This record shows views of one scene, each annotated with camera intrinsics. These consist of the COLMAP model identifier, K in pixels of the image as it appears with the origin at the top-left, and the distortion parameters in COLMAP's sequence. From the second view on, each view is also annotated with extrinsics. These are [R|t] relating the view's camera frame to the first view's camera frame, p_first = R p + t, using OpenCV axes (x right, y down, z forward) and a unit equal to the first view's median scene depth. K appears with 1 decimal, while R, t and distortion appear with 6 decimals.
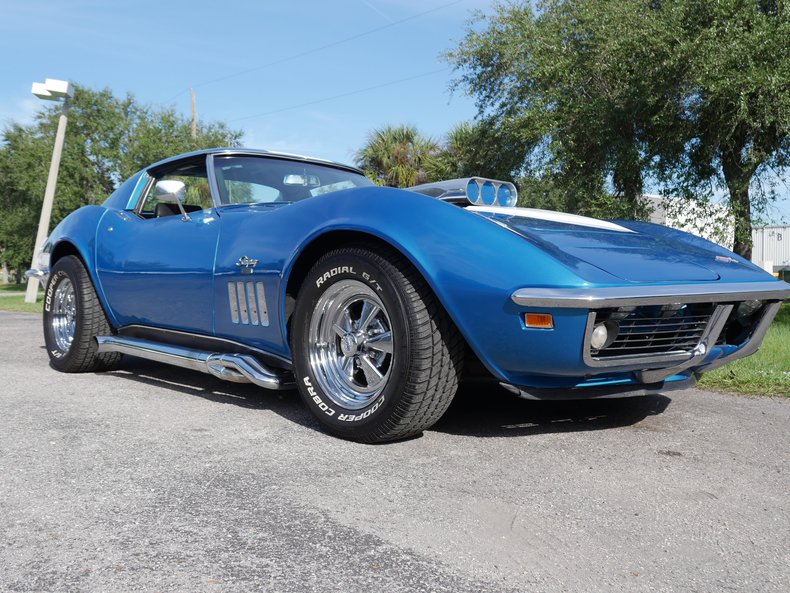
lens RADIAL K [[751.8, 0, 396.8], [0, 751.8, 298.3], [0, 0, 1]] dist [-0.023955, 0.000000]
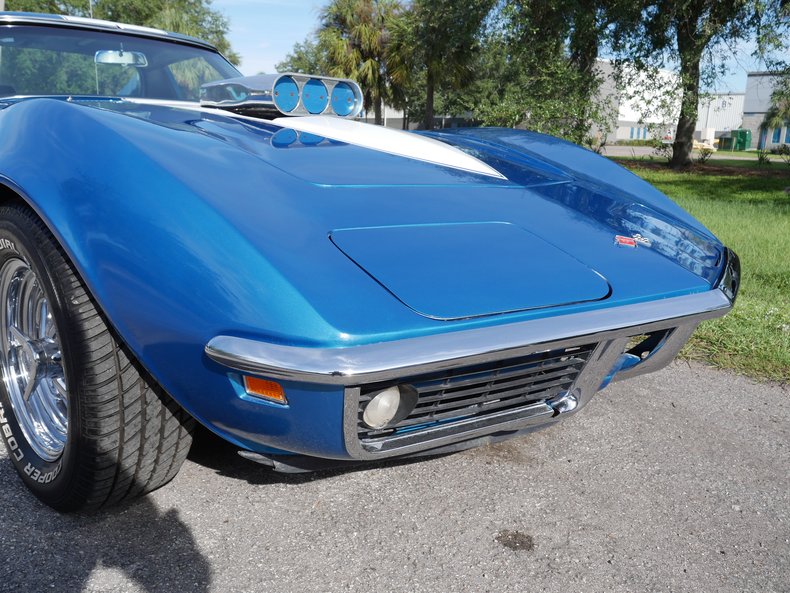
lens RADIAL K [[673.7, 0, 398.6], [0, 673.7, 297.6], [0, 0, 1]] dist [-0.018797, -0.006649]
pose [[0.999111, 0.012731, 0.040177, 0.037761], [-0.020982, 0.977000, 0.212204, -0.019747], [-0.036551, -0.212859, 0.976399, 0.076183]]
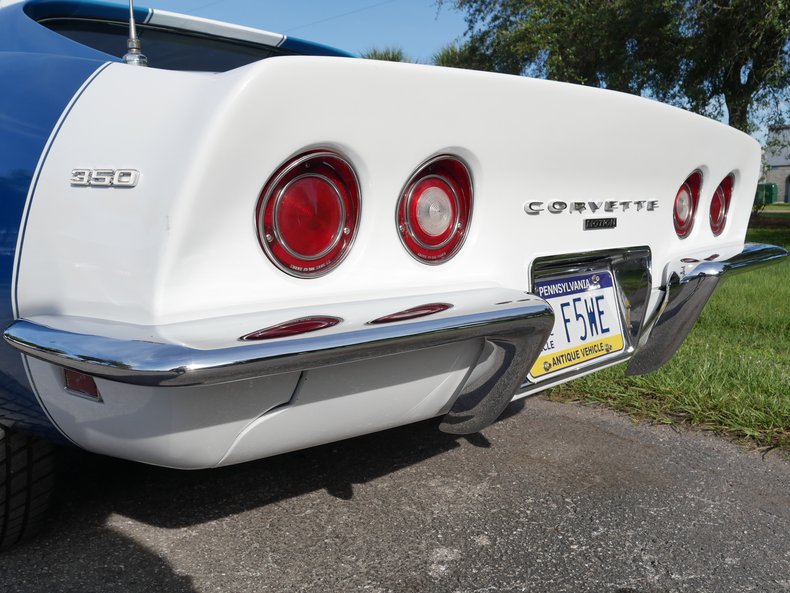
lens RADIAL K [[673.7, 0, 397.8], [0, 673.7, 306.7], [0, 0, 1]] dist [-0.018797, -0.006649]
pose [[0.999813, -0.016895, 0.009399, 0.009160], [0.015534, 0.991441, 0.129630, -0.016568], [-0.011509, -0.129459, 0.991518, 0.155270]]
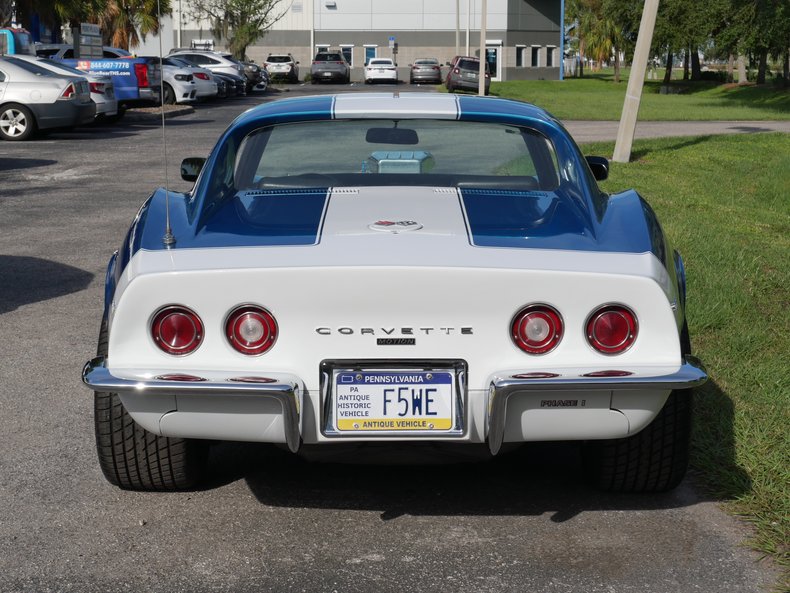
lens RADIAL K [[1492.0, 0, 392.0], [0, 1492.0, 294.6], [0, 0, 1]] dist [0.023688, 0.000000]
pose [[0.731356, 0.101837, -0.674349, 0.205997], [-0.009976, 0.990280, 0.138727, -0.059724], [0.681923, -0.094732, 0.725264, 0.043283]]
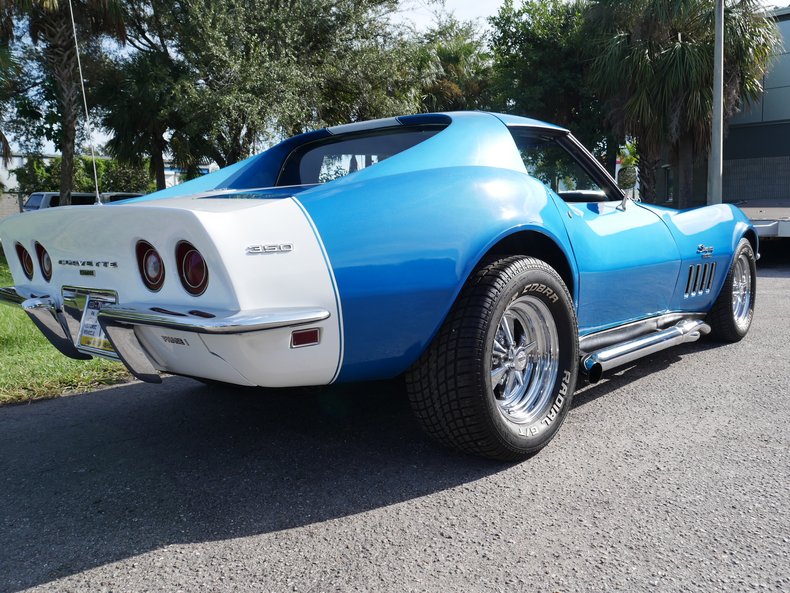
lens RADIAL K [[673.8, 0, 395.2], [0, 673.8, 292.9], [0, 0, 1]] dist [-0.025237, 0.006509]
pose [[0.088924, 0.097675, -0.991238, 0.175247], [0.008409, 0.995071, 0.098807, -0.024694], [0.996003, -0.017121, 0.087664, 0.281705]]
